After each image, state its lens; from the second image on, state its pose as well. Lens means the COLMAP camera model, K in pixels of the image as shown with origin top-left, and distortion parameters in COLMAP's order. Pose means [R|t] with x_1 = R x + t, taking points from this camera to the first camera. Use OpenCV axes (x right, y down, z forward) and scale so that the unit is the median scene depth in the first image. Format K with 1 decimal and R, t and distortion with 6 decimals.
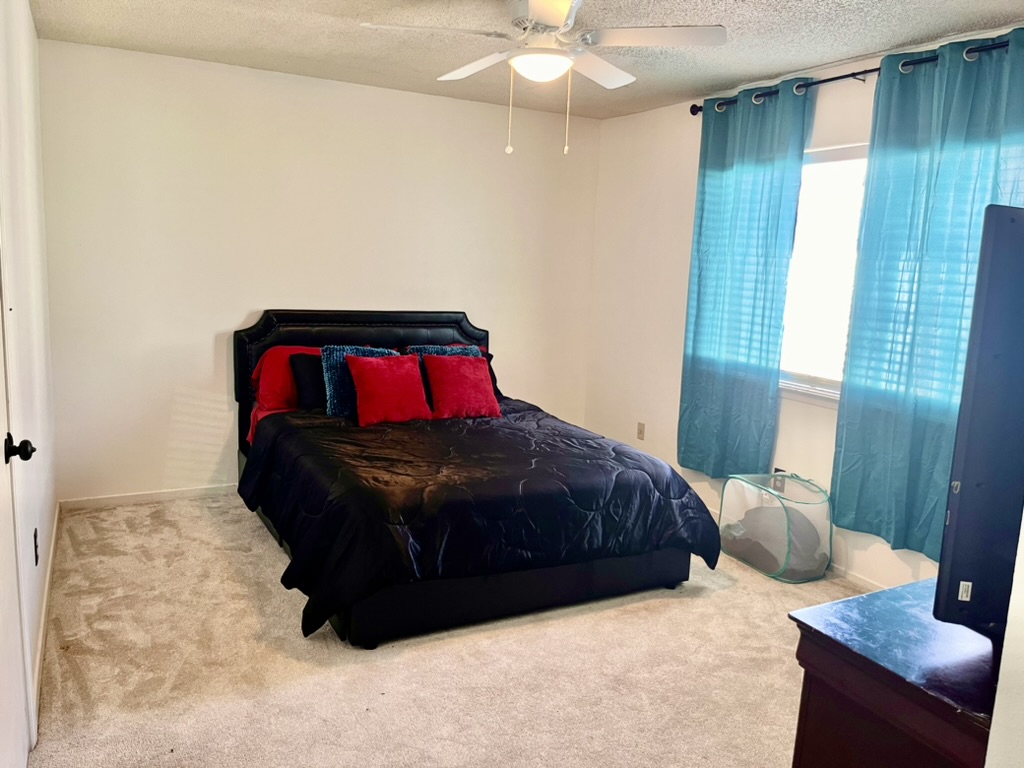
lens RADIAL K [[777.0, 0, 512.2], [0, 777.0, 381.8], [0, 0, 1]] dist [0.006136, 0.002194]
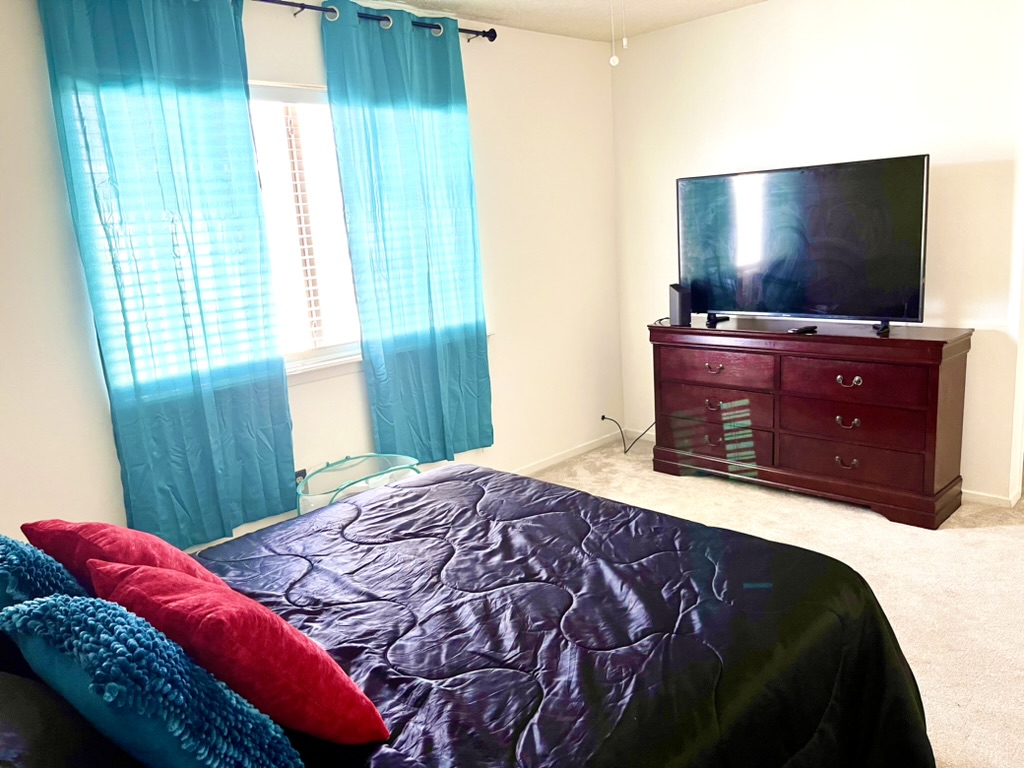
lens RADIAL K [[777.0, 0, 511.8], [0, 777.0, 381.3], [0, 0, 1]] dist [0.006136, 0.002194]
pose [[-0.275070, -0.226300, 0.934412, -0.497607], [0.212748, 0.933482, 0.288703, -0.174937], [-0.937590, 0.278208, -0.208628, 0.945998]]
